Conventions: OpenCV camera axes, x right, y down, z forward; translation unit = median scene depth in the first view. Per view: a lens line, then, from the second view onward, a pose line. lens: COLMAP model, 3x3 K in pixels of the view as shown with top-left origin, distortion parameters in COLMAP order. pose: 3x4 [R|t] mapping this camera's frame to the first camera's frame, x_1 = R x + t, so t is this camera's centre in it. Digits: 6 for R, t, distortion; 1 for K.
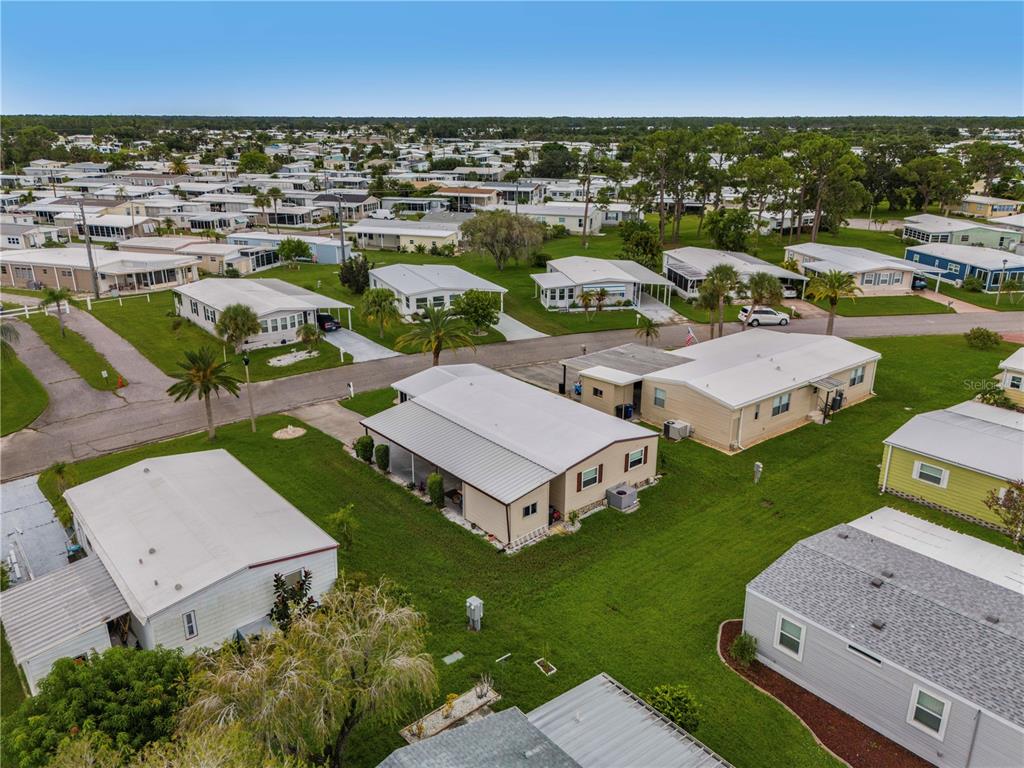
lens RADIAL K [[756.0, 0, 502.9], [0, 756.0, 388.0], [0, 0, 1]] dist [0.033203, -0.002854]
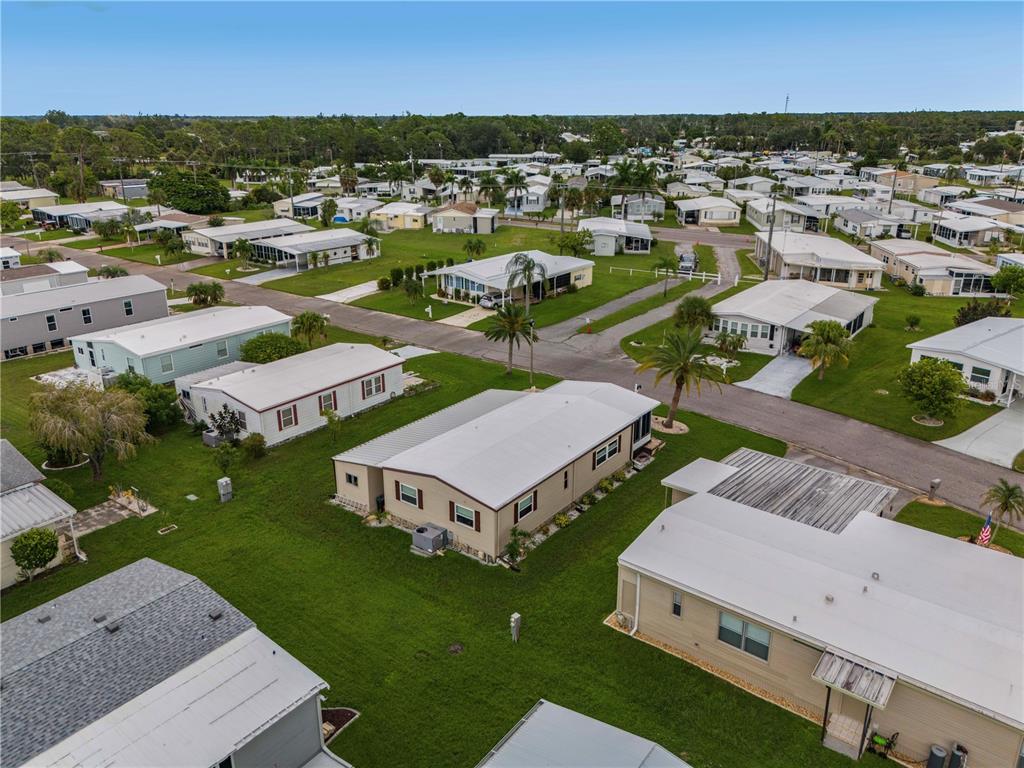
lens RADIAL K [[753.8, 0, 512.0], [0, 753.8, 384.0], [0, 0, 1]] dist [0.031318, -0.004855]
pose [[0.233081, 0.326955, -0.915846, 0.748026], [-0.325377, 0.913724, 0.243389, -0.218691], [0.916407, 0.241266, 0.319356, 0.596642]]
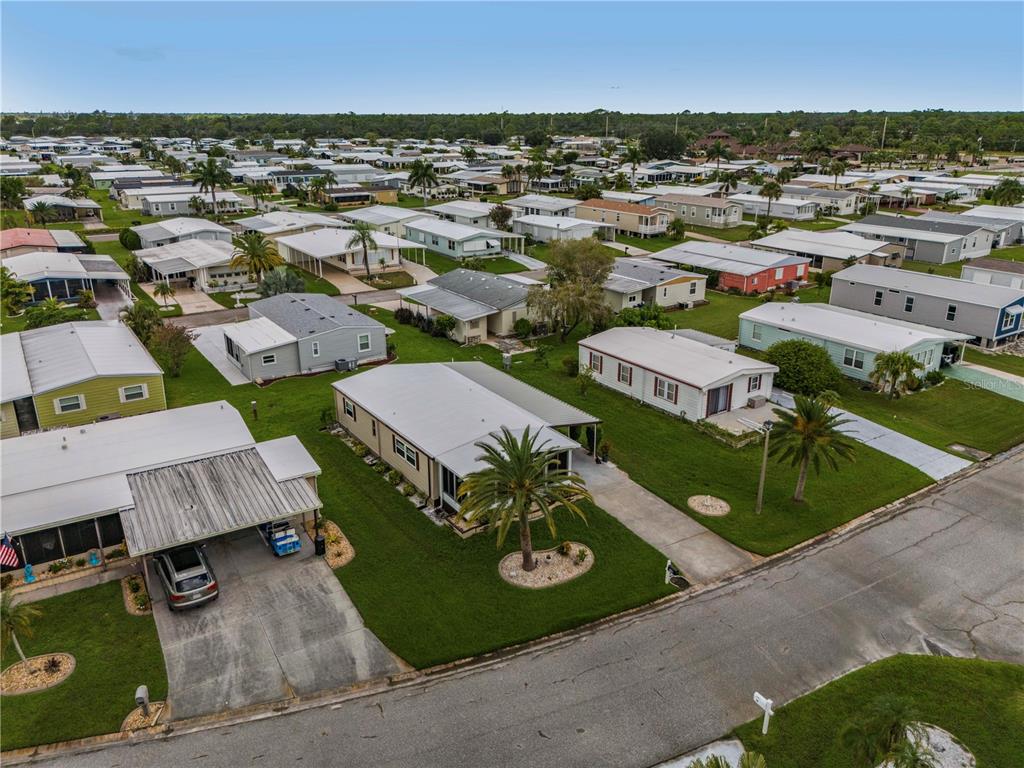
lens RADIAL K [[777.8, 0, 510.9], [0, 777.8, 328.2], [0, 0, 1]] dist [0.034949, -0.001412]
pose [[-0.995160, -0.018795, 0.096453, -0.152289], [0.039978, 0.819202, 0.572110, -0.561932], [-0.089767, 0.573197, -0.814485, 1.566888]]
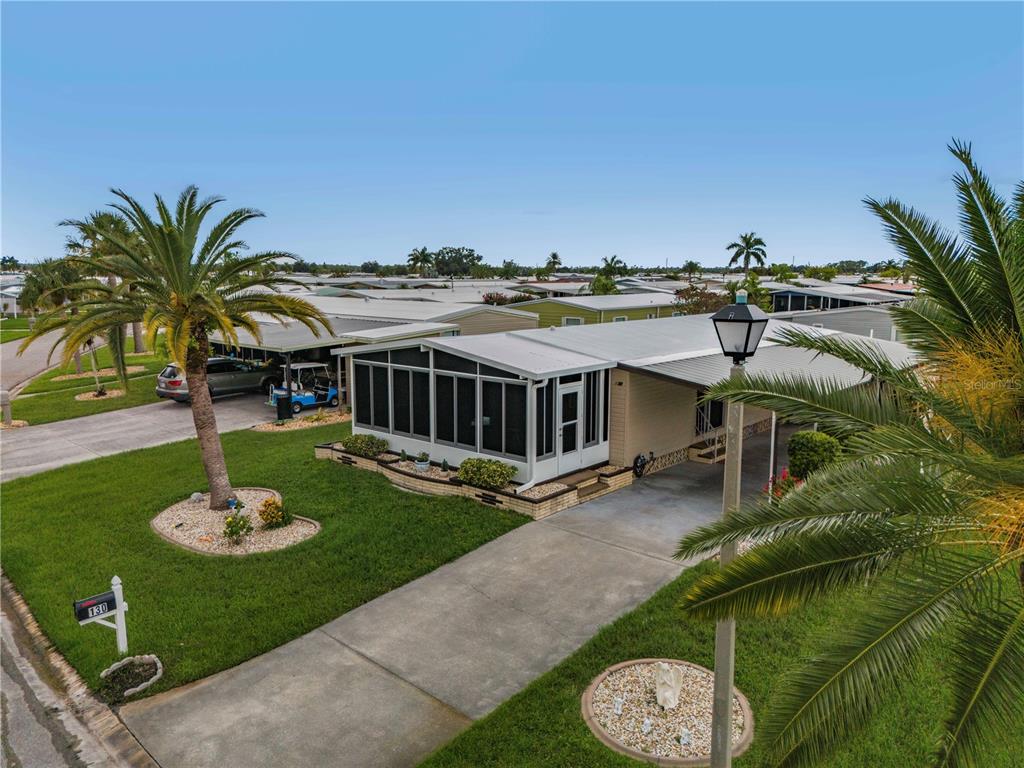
lens RADIAL K [[756.0, 0, 502.9], [0, 756.0, 388.0], [0, 0, 1]] dist [0.033203, -0.002854]
pose [[-0.159804, -0.143597, 0.976649, -0.444679], [0.333289, 0.923419, 0.190305, -0.061234], [-0.929183, 0.355917, -0.099706, 1.022431]]
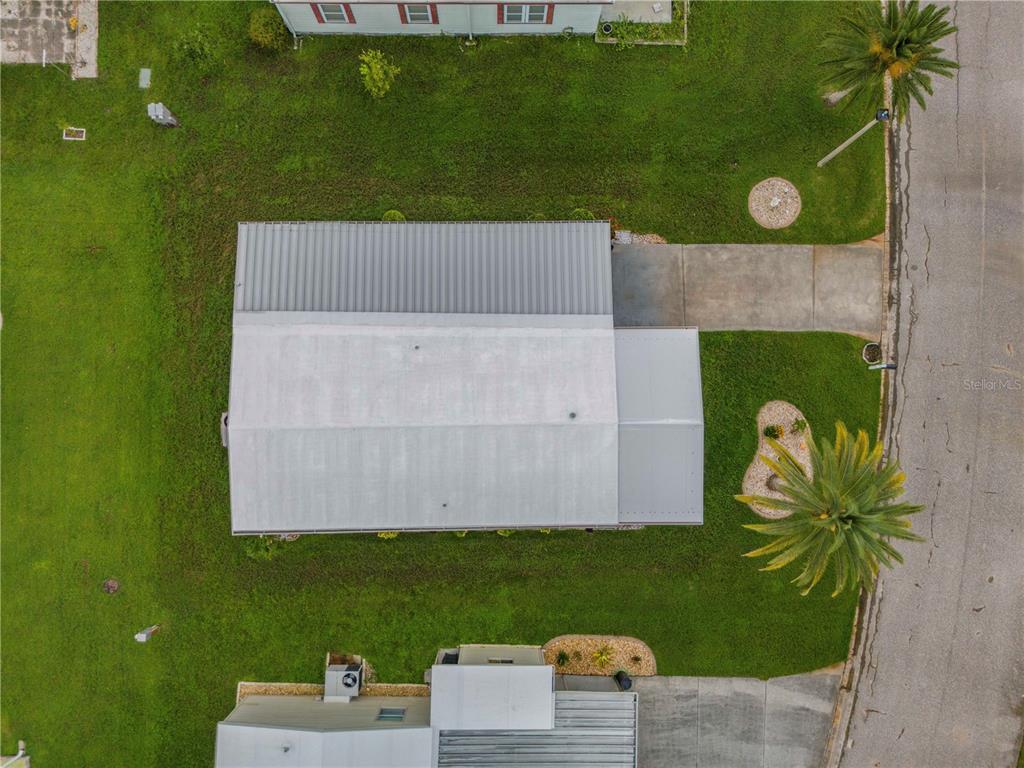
lens RADIAL K [[756.0, 0, 502.9], [0, 756.0, 388.0], [0, 0, 1]] dist [0.033203, -0.002854]
pose [[-0.627927, 0.777155, -0.041680, -0.004949], [-0.271429, -0.168489, 0.947596, -0.482961], [0.729406, 0.606334, 0.316741, 0.733270]]
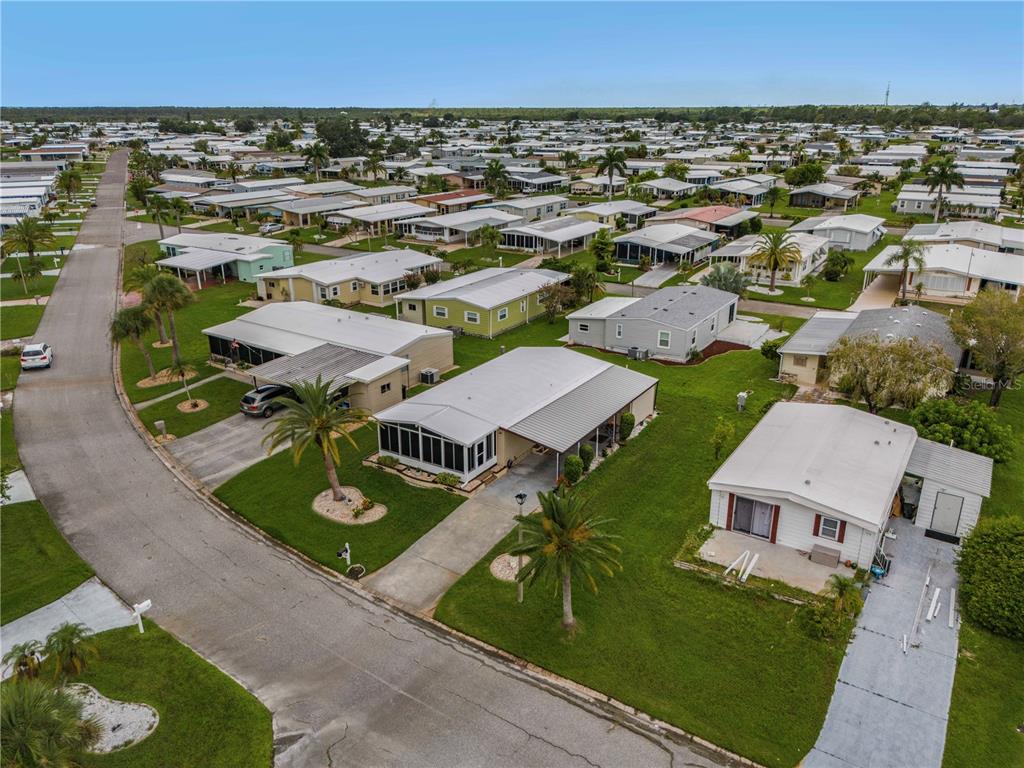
lens RADIAL K [[753.8, 0, 512.0], [0, 753.8, 384.0], [0, 0, 1]] dist [0.031318, -0.004855]
pose [[-0.313099, -0.317804, 0.894969, -0.843177], [0.324031, 0.850058, 0.415217, -0.367923], [-0.892734, 0.420001, -0.163174, 1.037548]]
